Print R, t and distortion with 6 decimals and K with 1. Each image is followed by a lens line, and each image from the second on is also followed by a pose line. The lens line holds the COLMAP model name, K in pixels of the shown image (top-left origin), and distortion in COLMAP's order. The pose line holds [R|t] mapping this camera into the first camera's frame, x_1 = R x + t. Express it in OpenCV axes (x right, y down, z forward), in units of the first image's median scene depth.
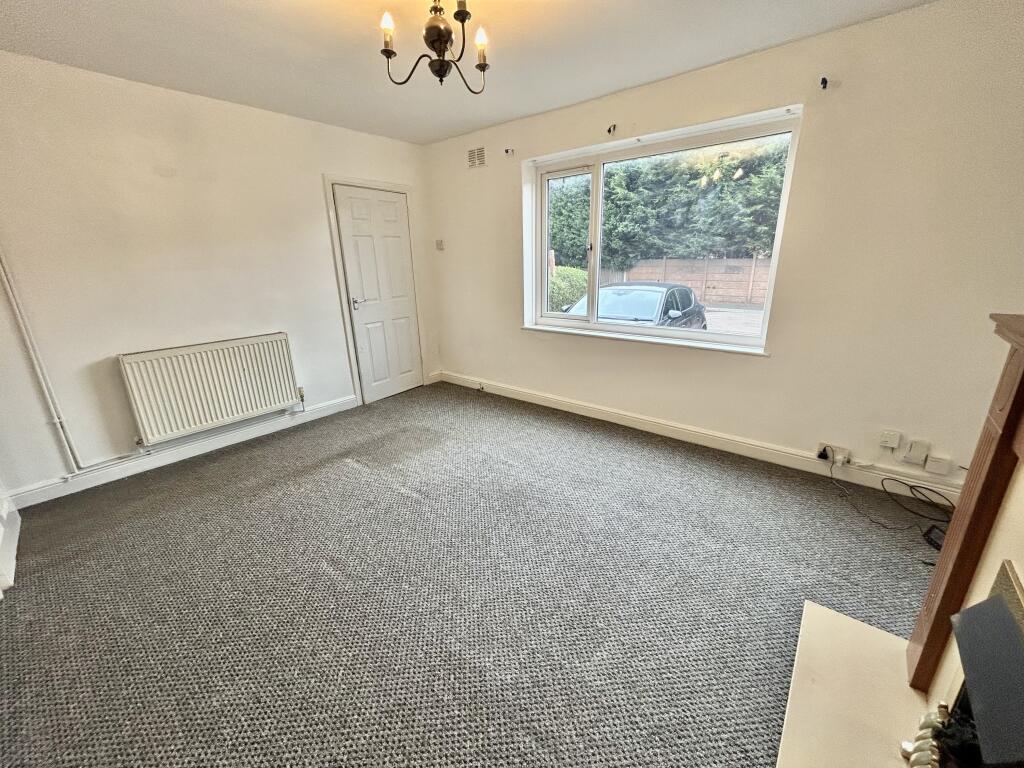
lens RADIAL K [[410.4, 0, 512.0], [0, 410.4, 384.0], [0, 0, 1]] dist [-0.000867, 0.000093]
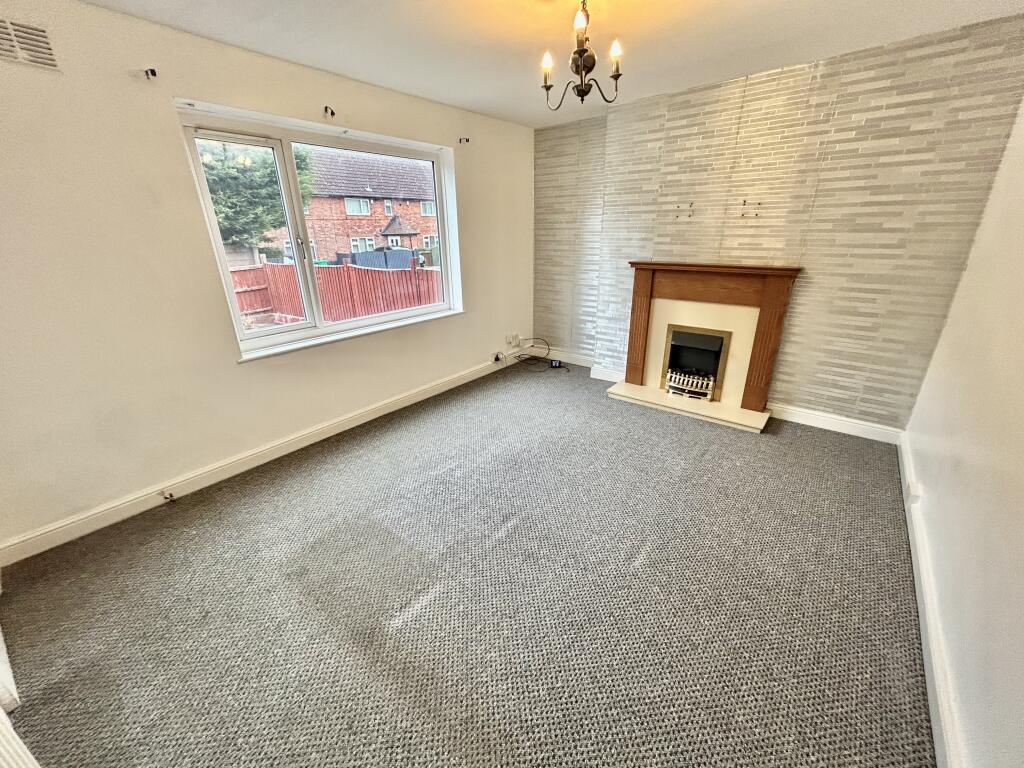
lens RADIAL K [[410.4, 0, 512.0], [0, 410.4, 384.0], [0, 0, 1]] dist [-0.000867, 0.000093]
pose [[-0.005663, -0.332101, 0.943227, -0.839779], [0.313578, 0.895076, 0.317031, -0.240351], [-0.949546, 0.297570, 0.099071, 0.711387]]
